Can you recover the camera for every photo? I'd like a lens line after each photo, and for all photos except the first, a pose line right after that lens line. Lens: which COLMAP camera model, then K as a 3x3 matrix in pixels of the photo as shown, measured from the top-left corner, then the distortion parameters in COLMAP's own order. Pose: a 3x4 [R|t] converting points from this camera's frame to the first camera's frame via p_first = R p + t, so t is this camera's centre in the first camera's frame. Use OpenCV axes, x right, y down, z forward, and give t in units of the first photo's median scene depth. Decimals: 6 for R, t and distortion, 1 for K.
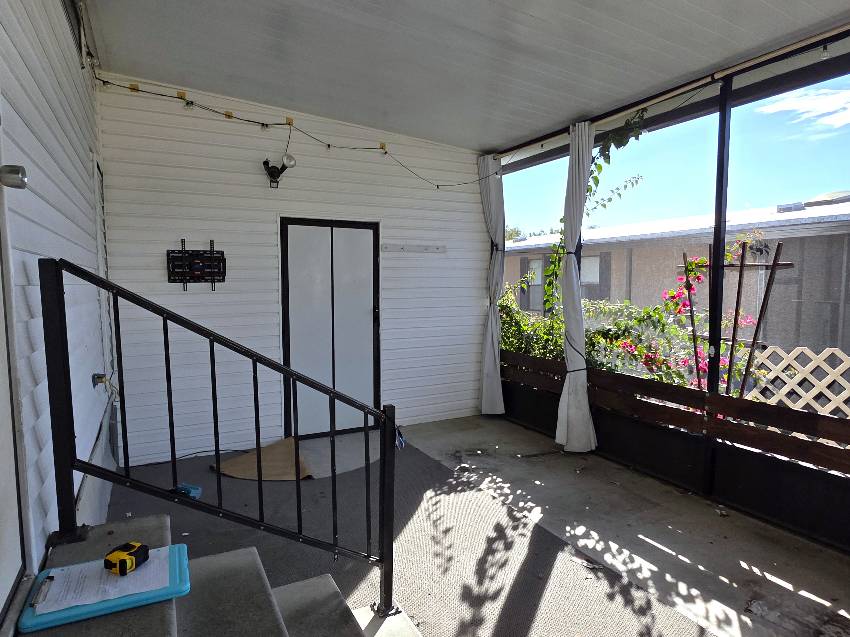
lens RADIAL K [[527.0, 0, 416.3], [0, 527.0, 320.0], [0, 0, 1]] dist [0.001839, -0.001586]
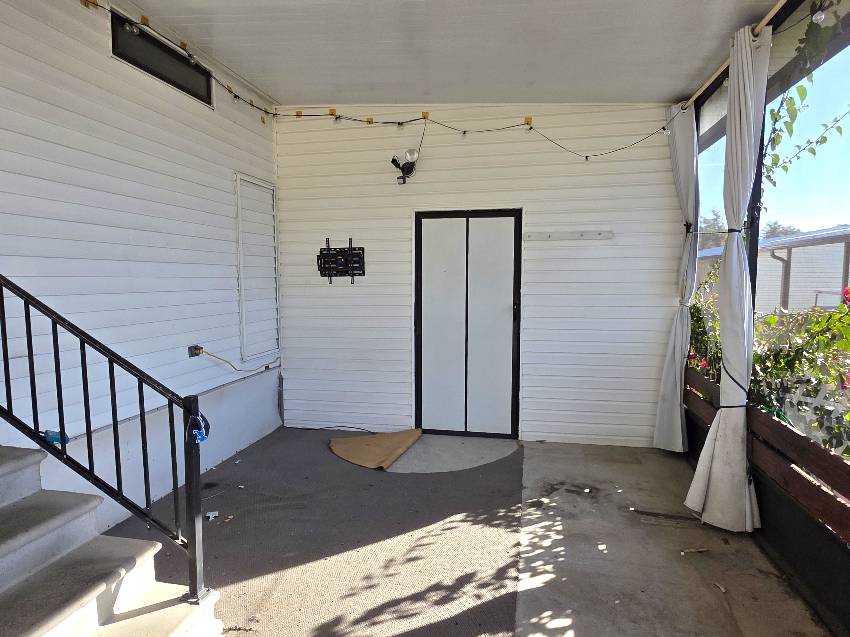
lens RADIAL K [[527.0, 0, 417.8], [0, 527.0, 321.8], [0, 0, 1]] dist [0.001839, -0.001586]
pose [[0.764686, 0.052844, -0.642233, 0.430061], [-0.045236, 0.998575, 0.028303, -0.012941], [0.642813, 0.007409, 0.765987, 0.236453]]
